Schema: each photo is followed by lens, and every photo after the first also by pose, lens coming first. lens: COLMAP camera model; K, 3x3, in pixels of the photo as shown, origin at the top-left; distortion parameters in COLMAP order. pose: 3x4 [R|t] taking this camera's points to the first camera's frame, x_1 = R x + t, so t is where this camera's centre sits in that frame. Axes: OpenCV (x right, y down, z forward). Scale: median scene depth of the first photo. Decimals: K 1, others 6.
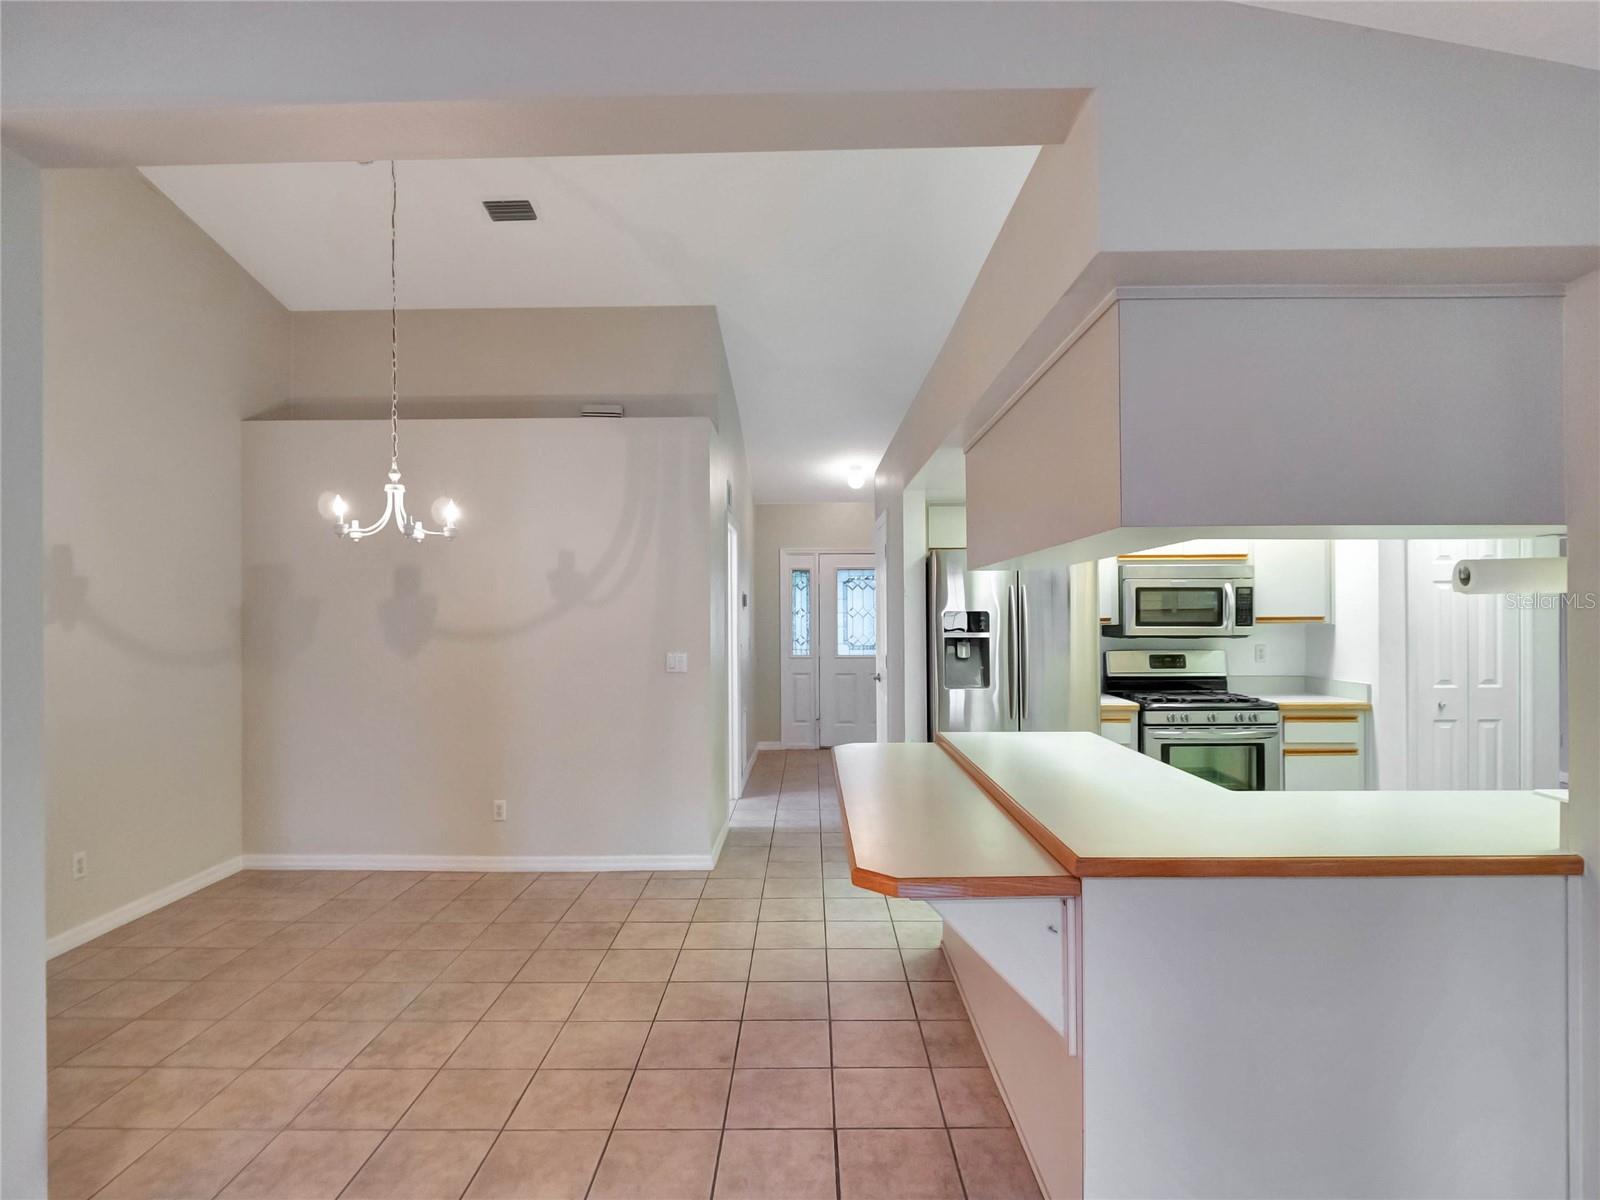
lens RADIAL K [[844.7, 0, 802.0], [0, 844.7, 605.3], [0, 0, 1]] dist [0.006519, -0.005868]
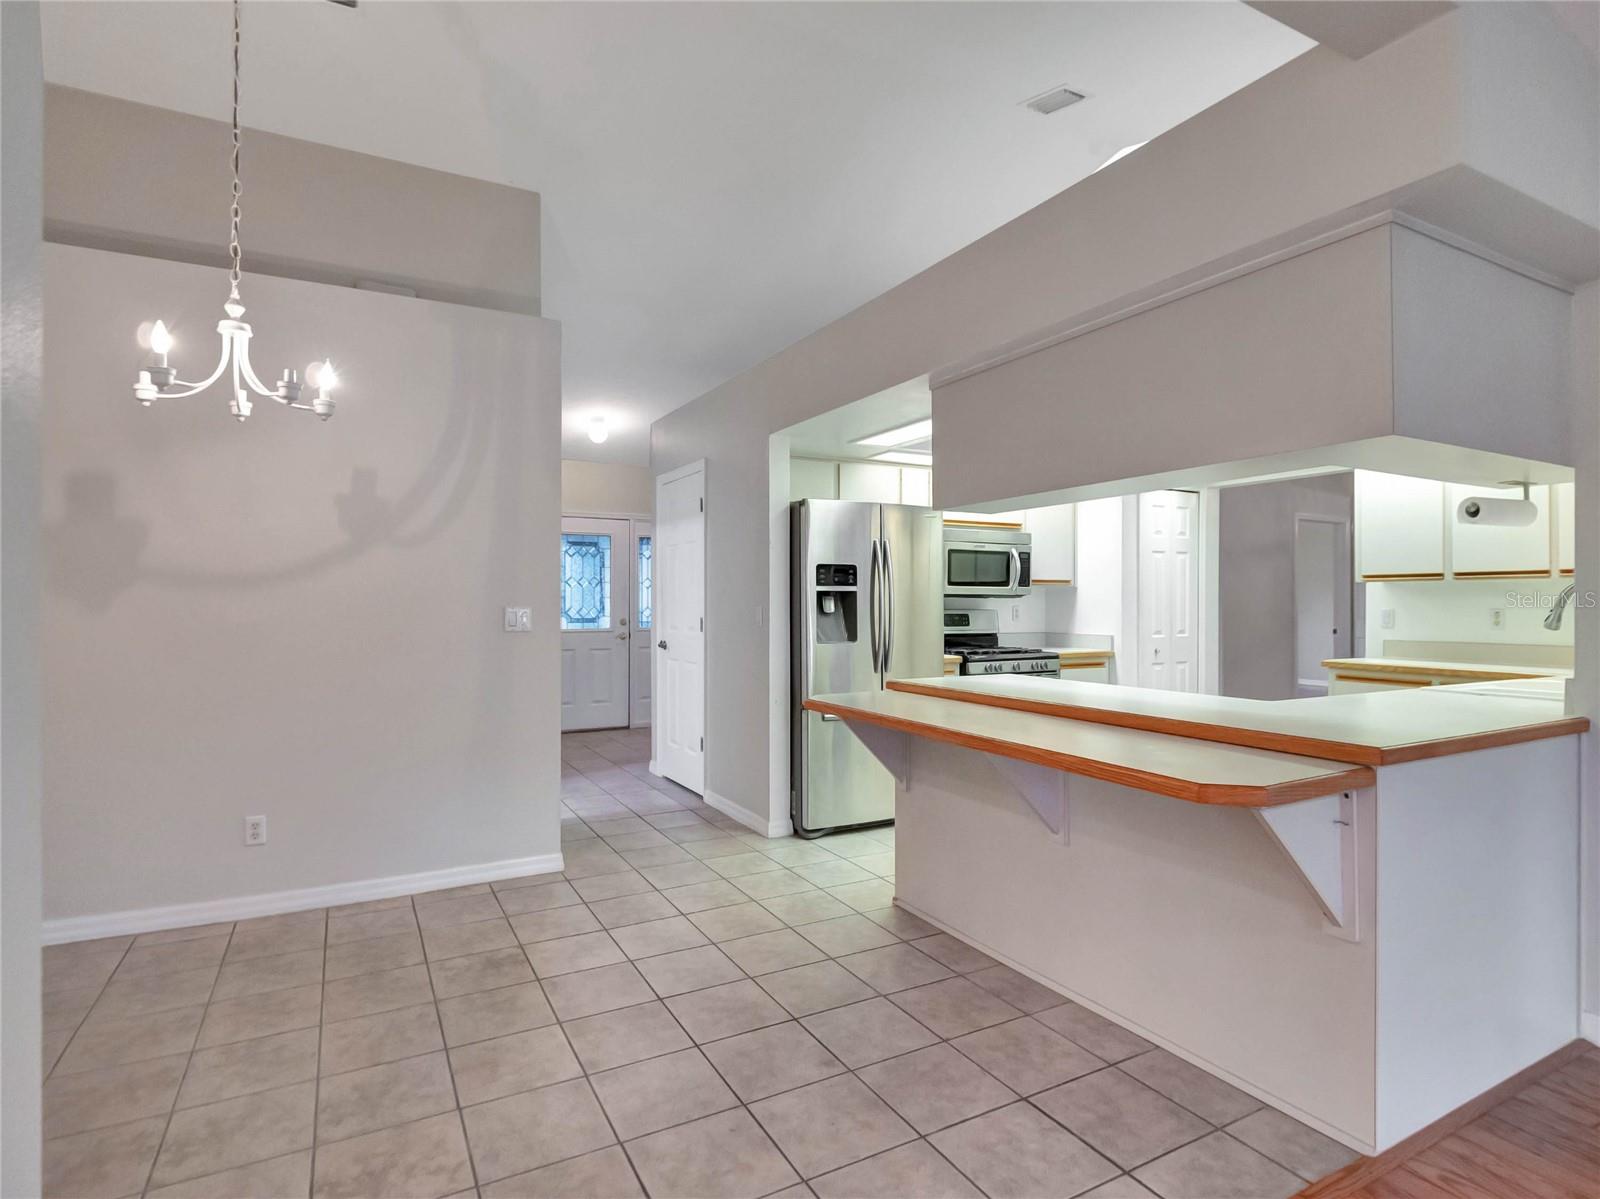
lens RADIAL K [[844.7, 0, 802.6], [0, 844.7, 592.0], [0, 0, 1]] dist [0.006519, -0.005868]
pose [[0.874090, 0.012671, 0.485599, -0.304140], [-0.009788, 0.999916, -0.008472, 0.046882], [-0.485665, 0.002653, 0.874141, 0.166041]]
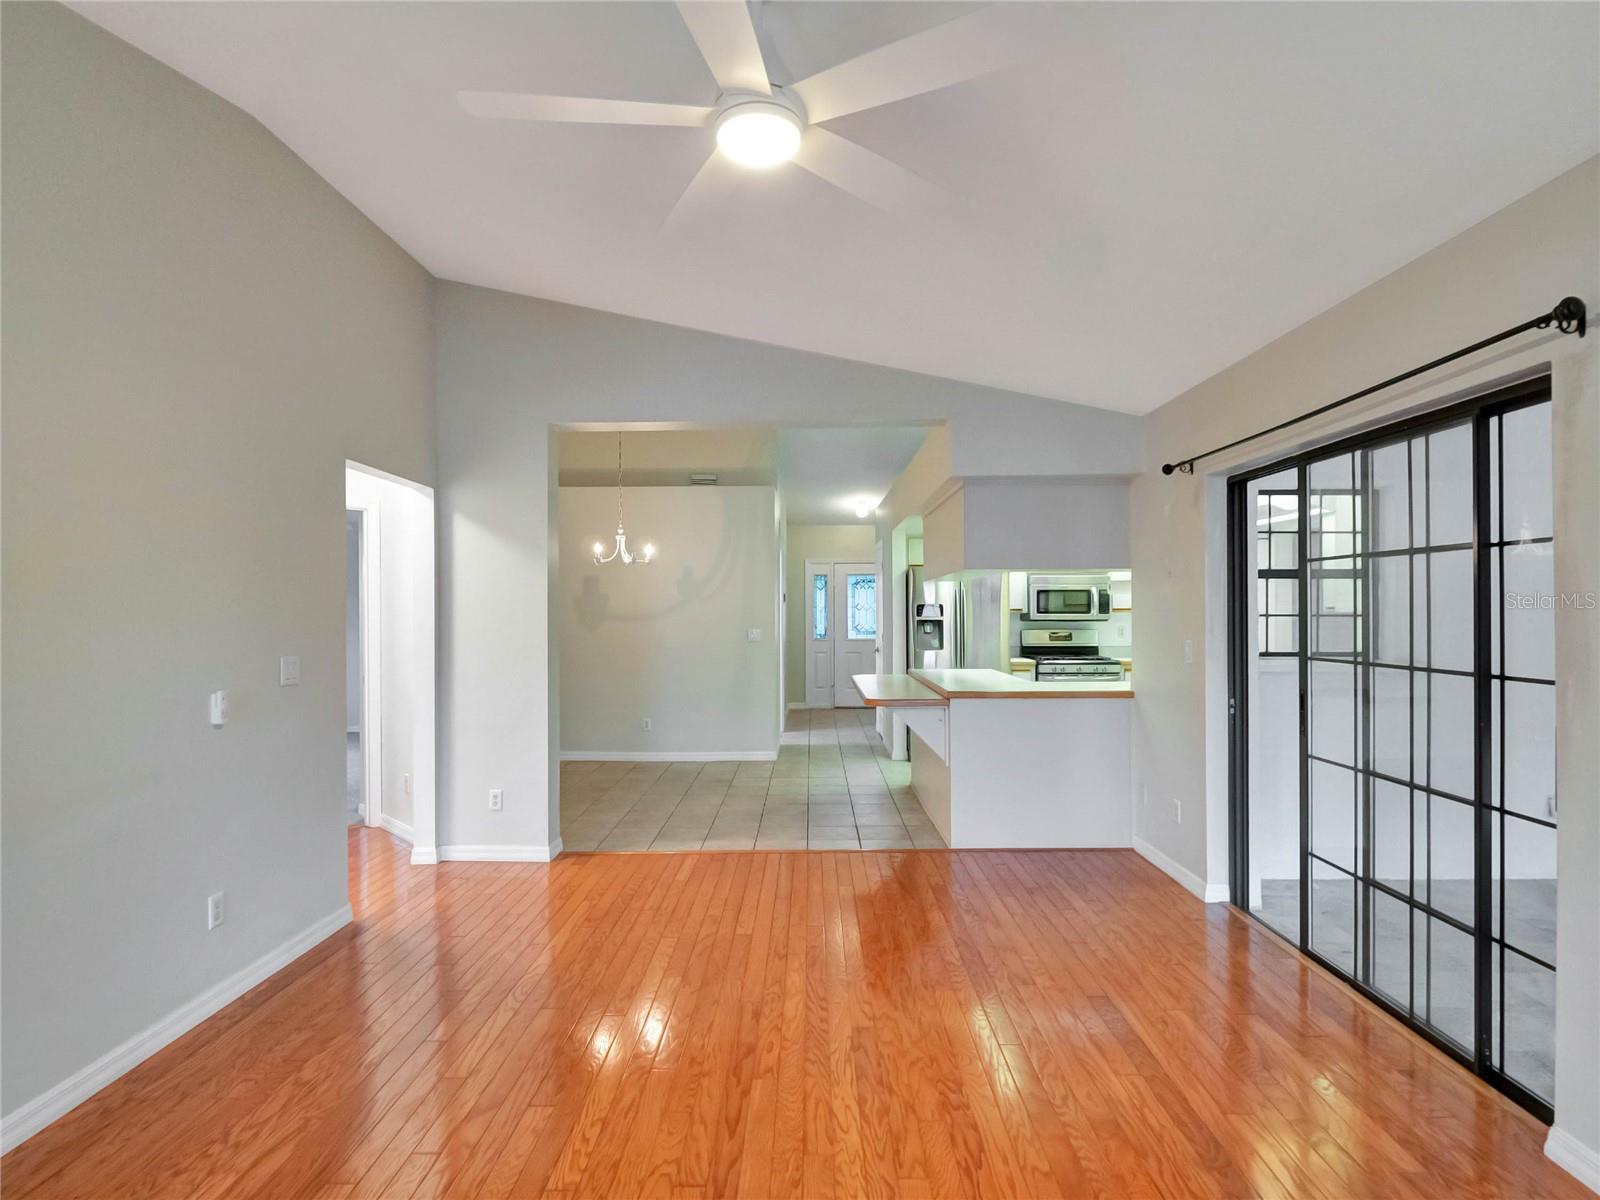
lens RADIAL K [[844.7, 0, 797.6], [0, 844.7, 605.4], [0, 0, 1]] dist [0.006519, -0.005868]
pose [[0.999970, 0.001905, -0.007573, -0.051994], [-0.001889, 0.999996, 0.002108, 0.006730], [0.007577, -0.002094, 0.999969, -0.653439]]
